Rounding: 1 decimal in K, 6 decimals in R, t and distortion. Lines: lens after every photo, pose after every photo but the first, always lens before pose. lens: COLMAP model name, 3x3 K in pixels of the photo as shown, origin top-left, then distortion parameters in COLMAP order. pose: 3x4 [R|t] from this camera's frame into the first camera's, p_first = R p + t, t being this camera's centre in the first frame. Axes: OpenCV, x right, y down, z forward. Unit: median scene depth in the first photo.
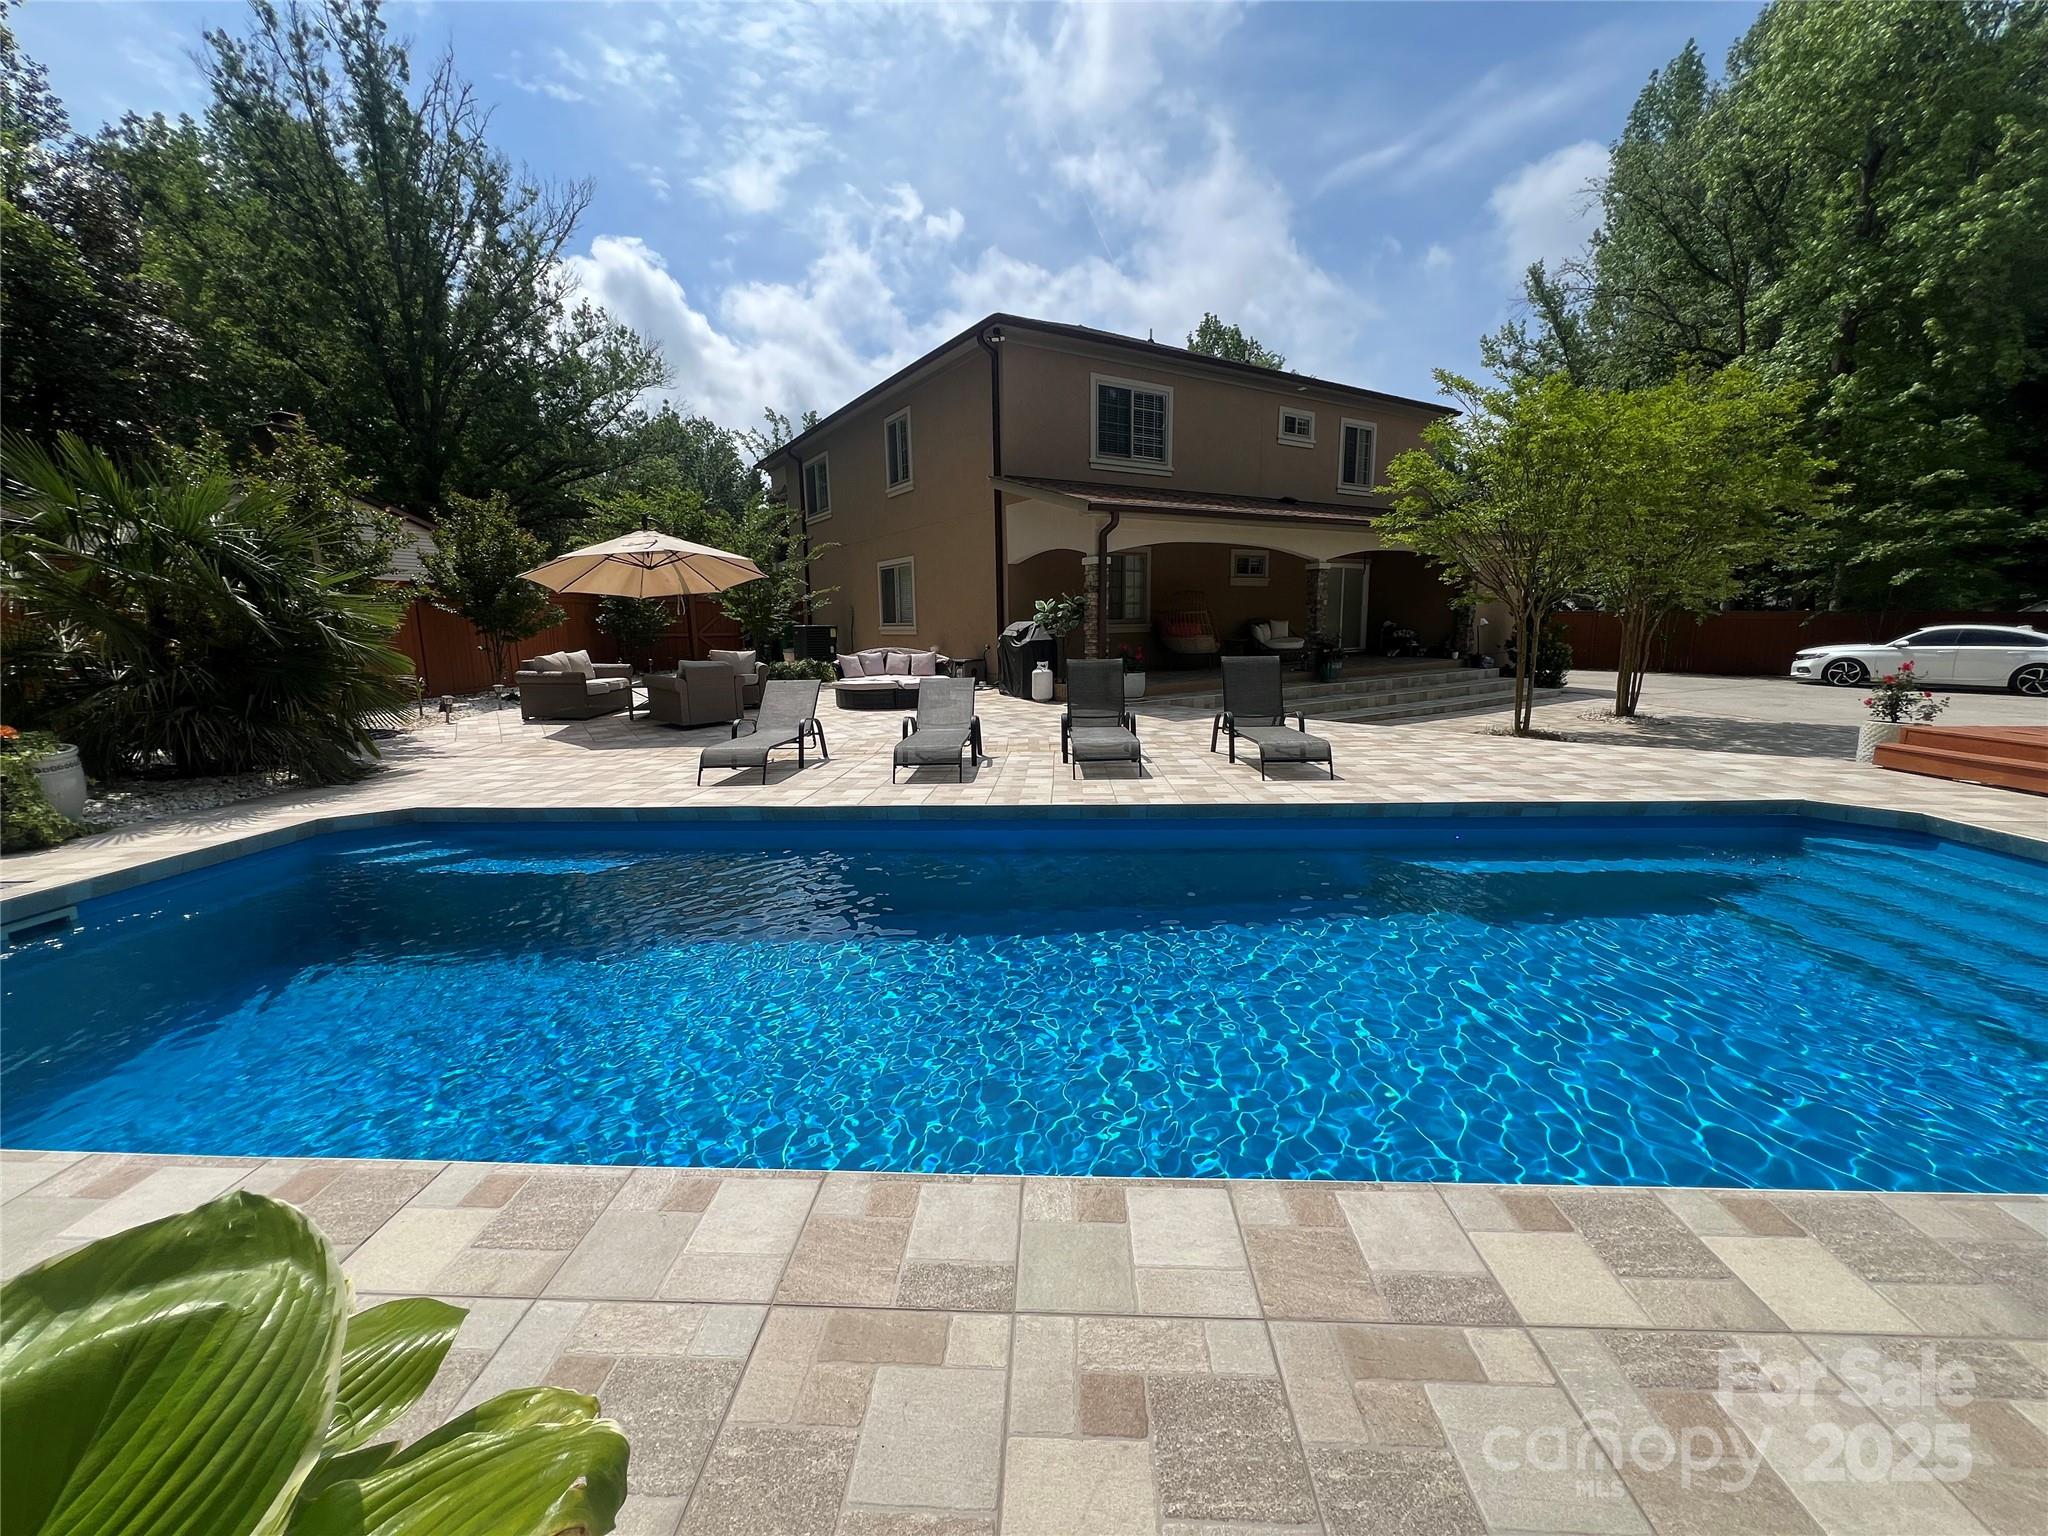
lens RADIAL K [[819.8, 0, 1024.0], [0, 819.8, 768.0], [0, 0, 1]] dist [-0.001765, 0.000517]
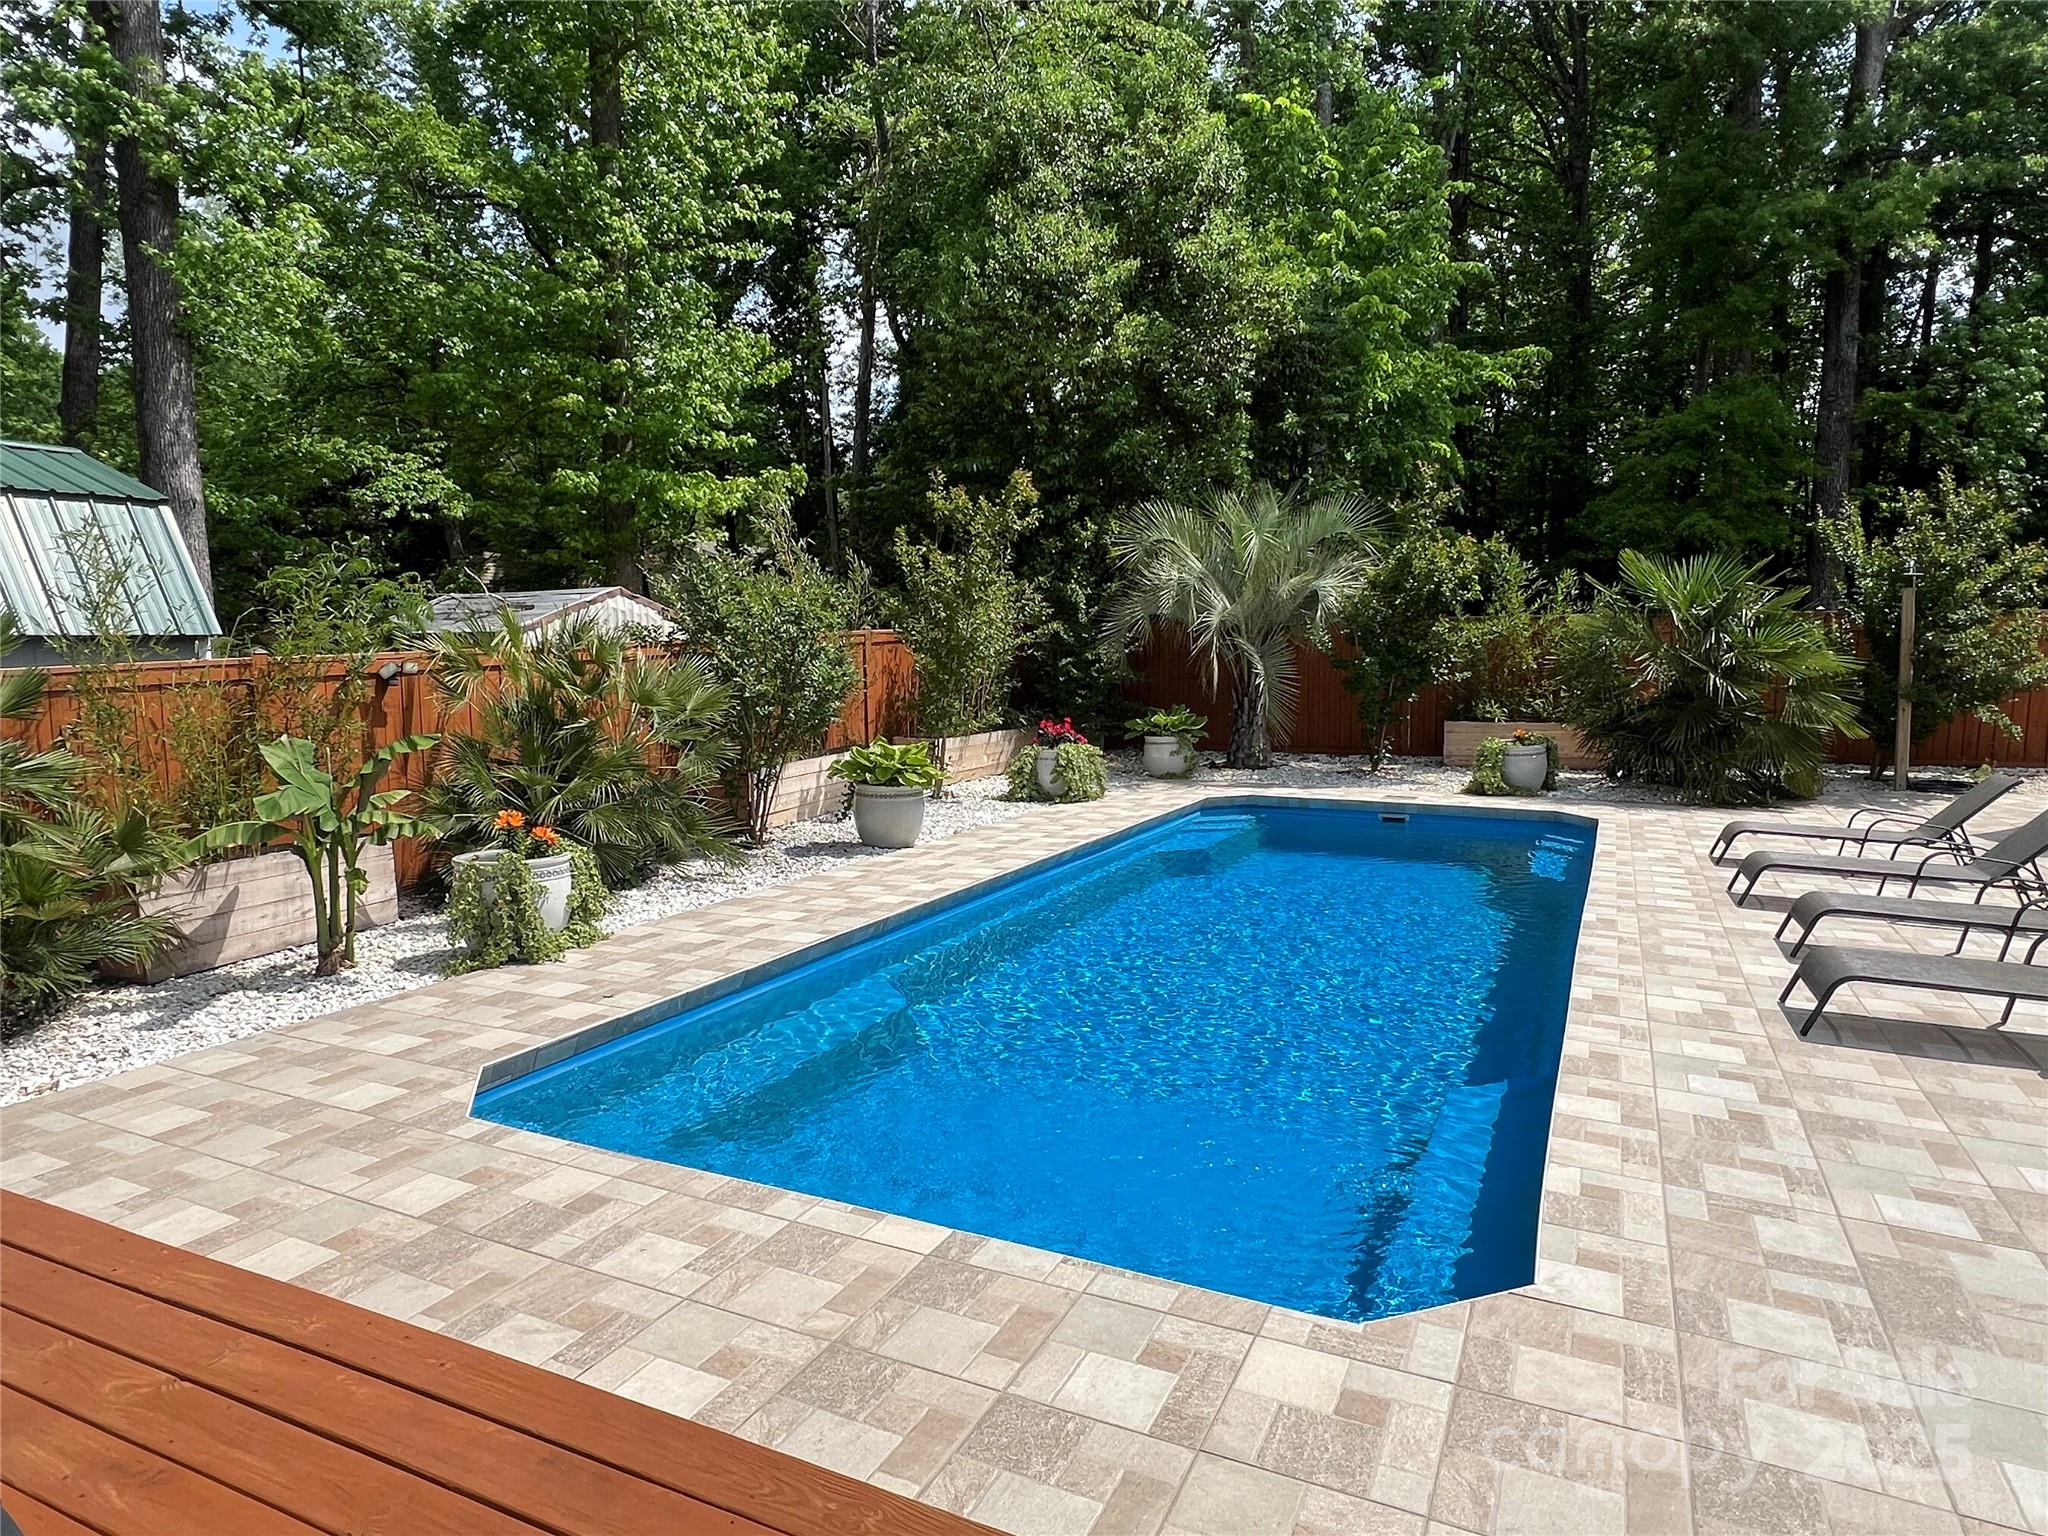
lens RADIAL K [[1222.8, 0, 1024.0], [0, 1222.8, 768.0], [0, 0, 1]] dist [-0.000696, -0.001887]
pose [[-0.378341, 0.117880, -0.918130, 0.242753], [-0.171147, 0.965850, 0.194533, -0.071189], [0.909707, 0.230735, -0.345246, 0.236534]]
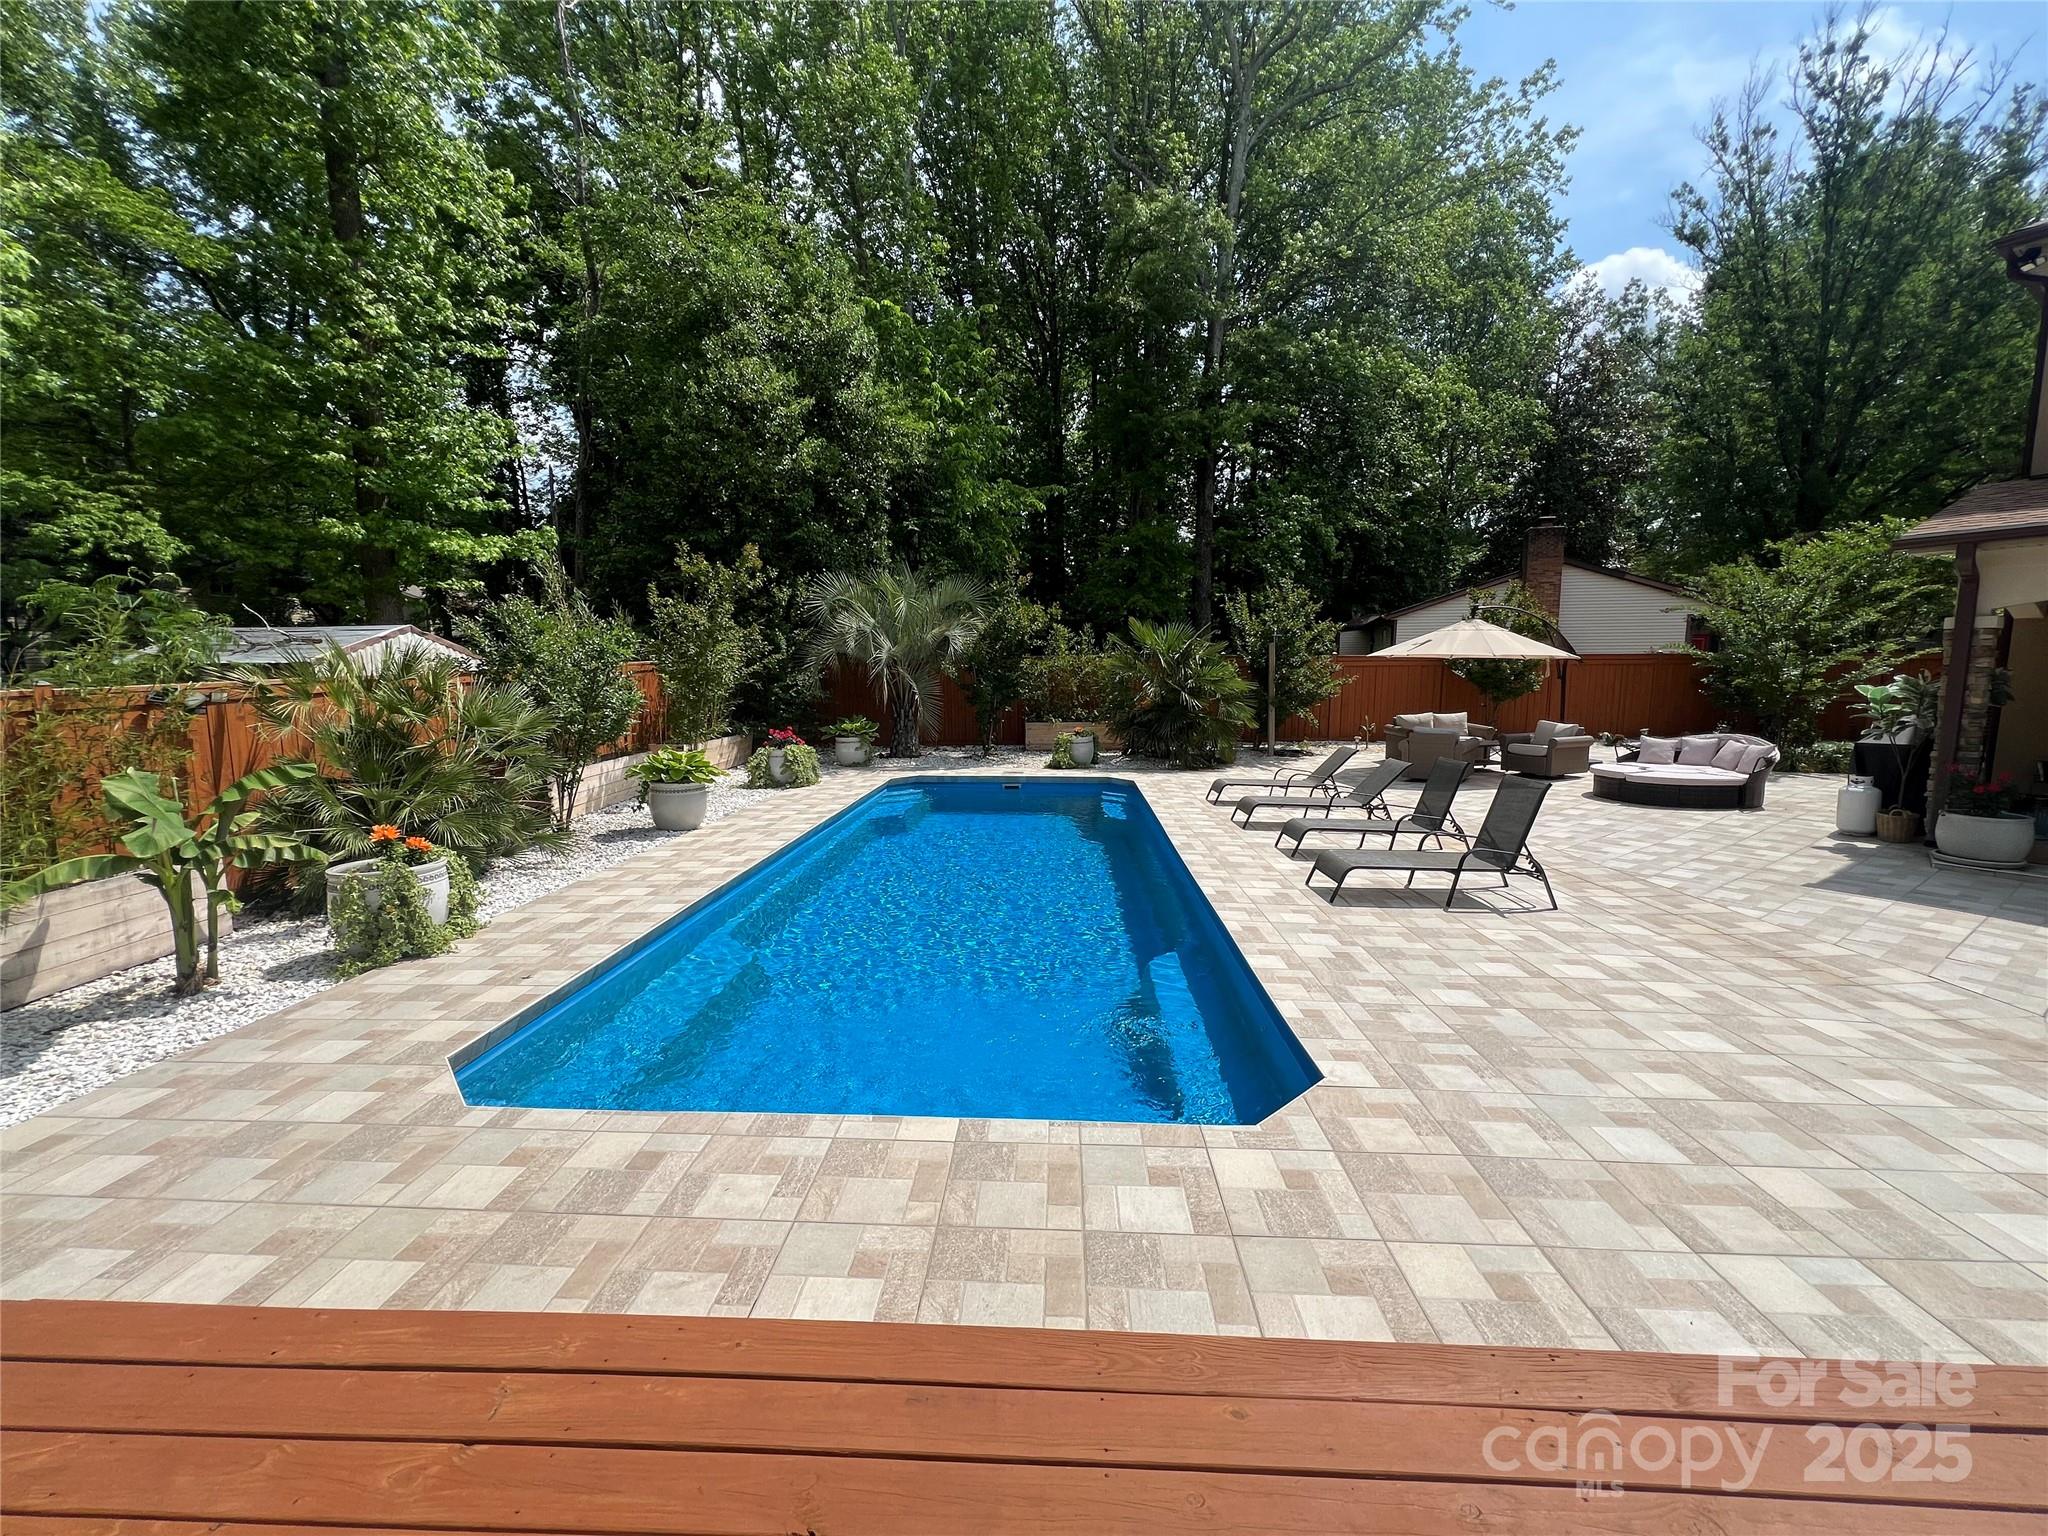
lens RADIAL K [[819.8, 0, 1024.0], [0, 819.8, 768.0], [0, 0, 1]] dist [-0.001765, 0.000517]
pose [[0.016559, 0.142366, -0.989676, 0.241264], [-0.198495, 0.970578, 0.136298, -0.062132], [0.979962, 0.194189, 0.044331, 0.178762]]
